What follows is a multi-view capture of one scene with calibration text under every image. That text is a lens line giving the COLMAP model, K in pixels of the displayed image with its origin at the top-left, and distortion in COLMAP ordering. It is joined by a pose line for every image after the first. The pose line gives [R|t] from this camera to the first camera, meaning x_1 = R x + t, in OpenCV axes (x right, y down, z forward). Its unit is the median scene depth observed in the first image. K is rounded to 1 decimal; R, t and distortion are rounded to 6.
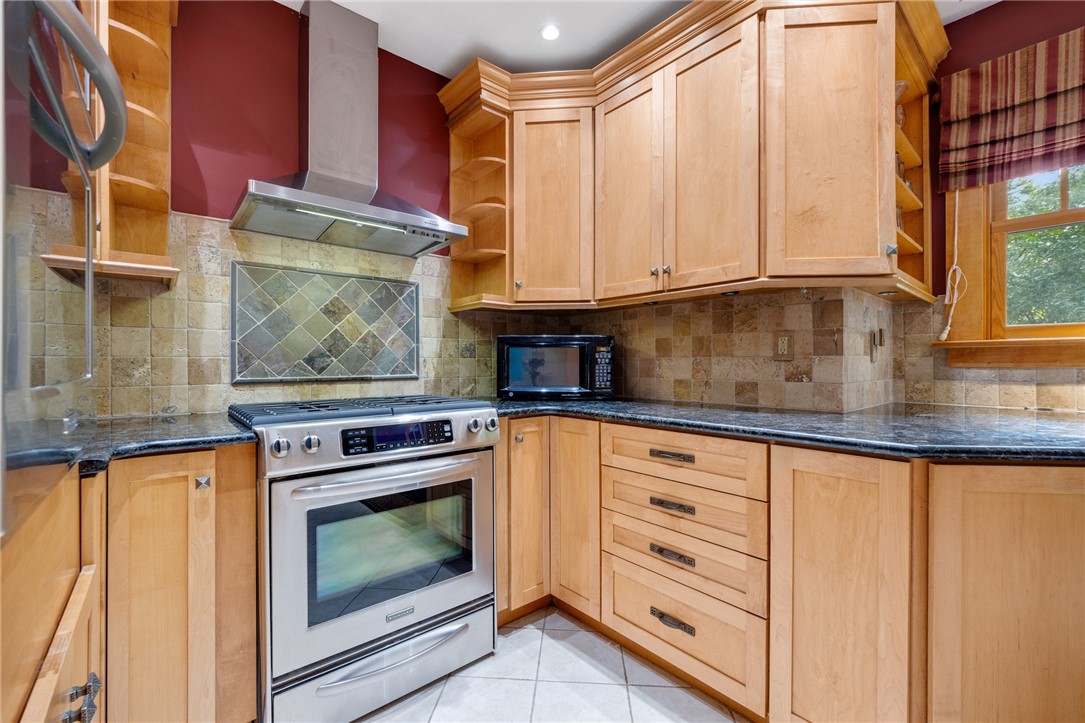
lens RADIAL K [[445.1, 0, 534.4], [0, 445.1, 366.8], [0, 0, 1]] dist [-0.012245, -0.001478]
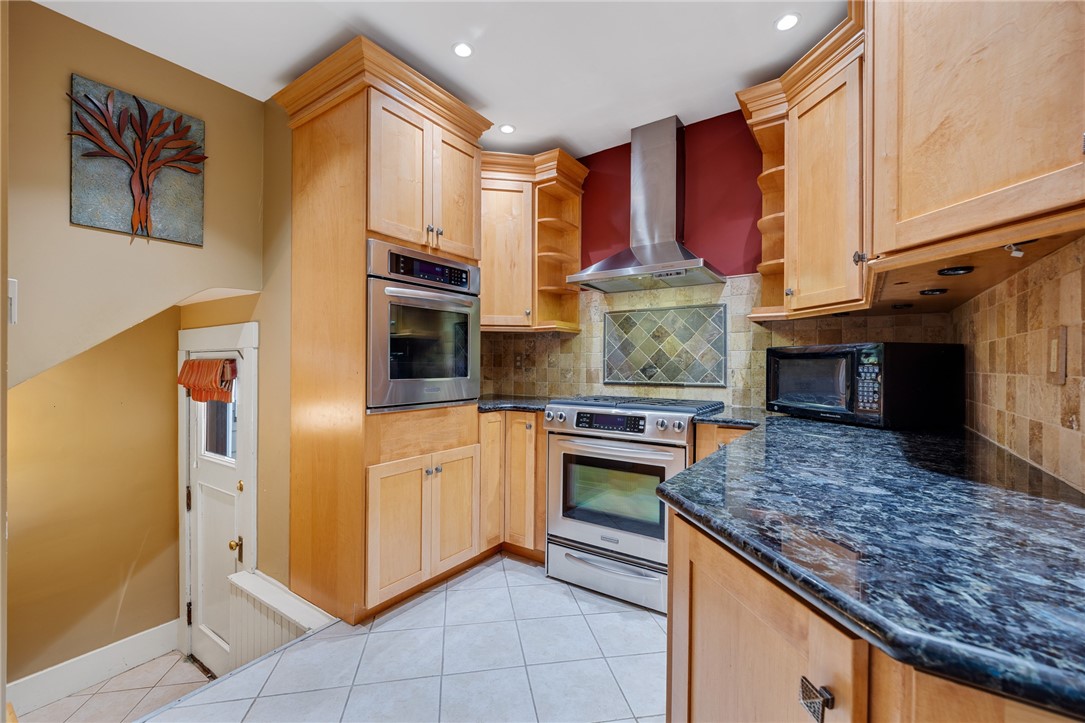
lens RADIAL K [[445.1, 0, 531.7], [0, 445.1, 361.8], [0, 0, 1]] dist [-0.012245, -0.001478]
pose [[0.243683, -0.003947, -0.969847, 0.806037], [-0.012587, 0.999895, -0.007232, -0.026647], [0.969773, 0.013970, 0.243608, 0.262105]]
